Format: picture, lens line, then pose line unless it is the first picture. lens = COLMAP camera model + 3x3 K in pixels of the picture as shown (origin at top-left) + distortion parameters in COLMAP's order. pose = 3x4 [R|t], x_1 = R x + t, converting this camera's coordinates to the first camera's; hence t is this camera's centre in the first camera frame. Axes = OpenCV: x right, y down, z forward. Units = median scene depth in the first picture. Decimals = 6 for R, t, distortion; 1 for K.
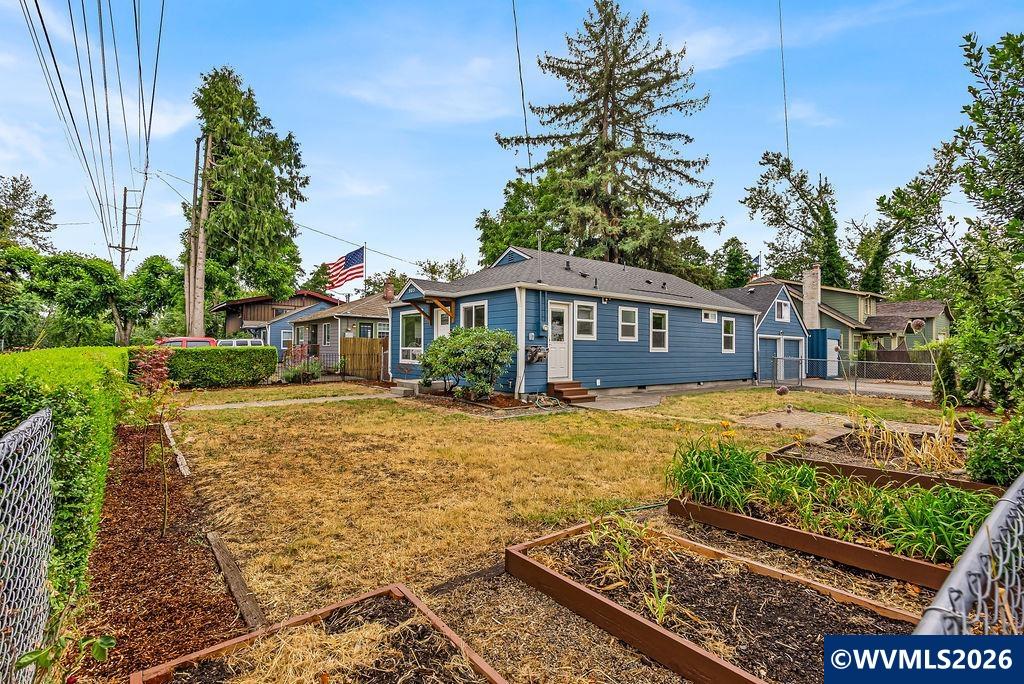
lens RADIAL K [[465.2, 0, 515.1], [0, 465.2, 342.2], [0, 0, 1]] dist [-0.012750, 0.000081]
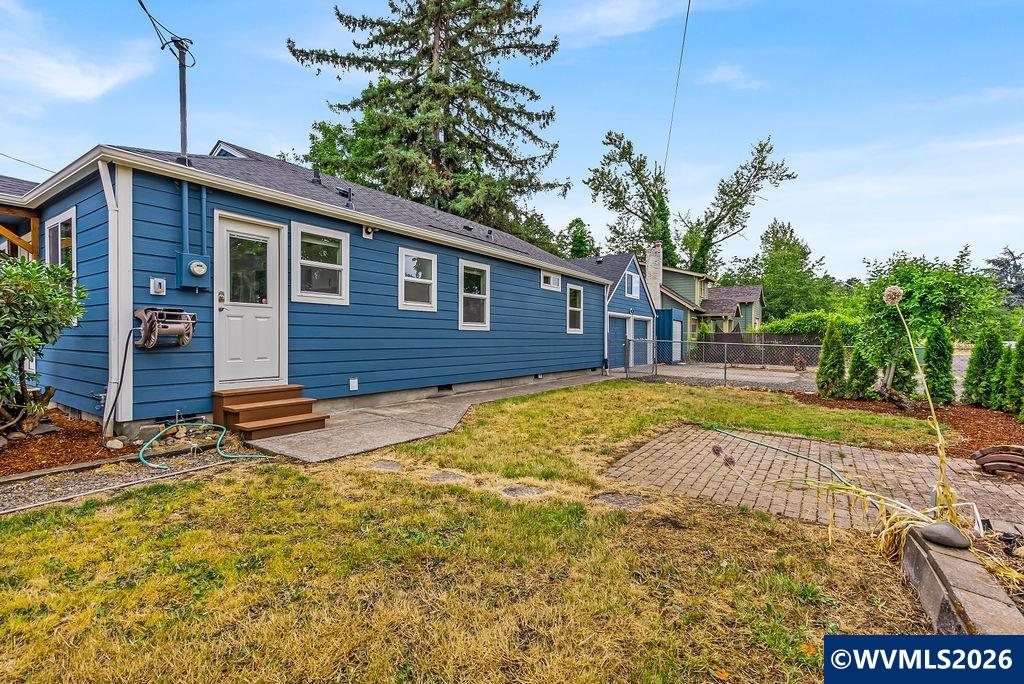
lens RADIAL K [[465.2, 0, 515.1], [0, 465.2, 342.2], [0, 0, 1]] dist [-0.012750, 0.000081]
pose [[0.951666, -0.004574, 0.307101, 0.076075], [-0.004797, 0.999546, 0.029755, 0.008432], [-0.307097, -0.029790, 0.951212, 0.173751]]
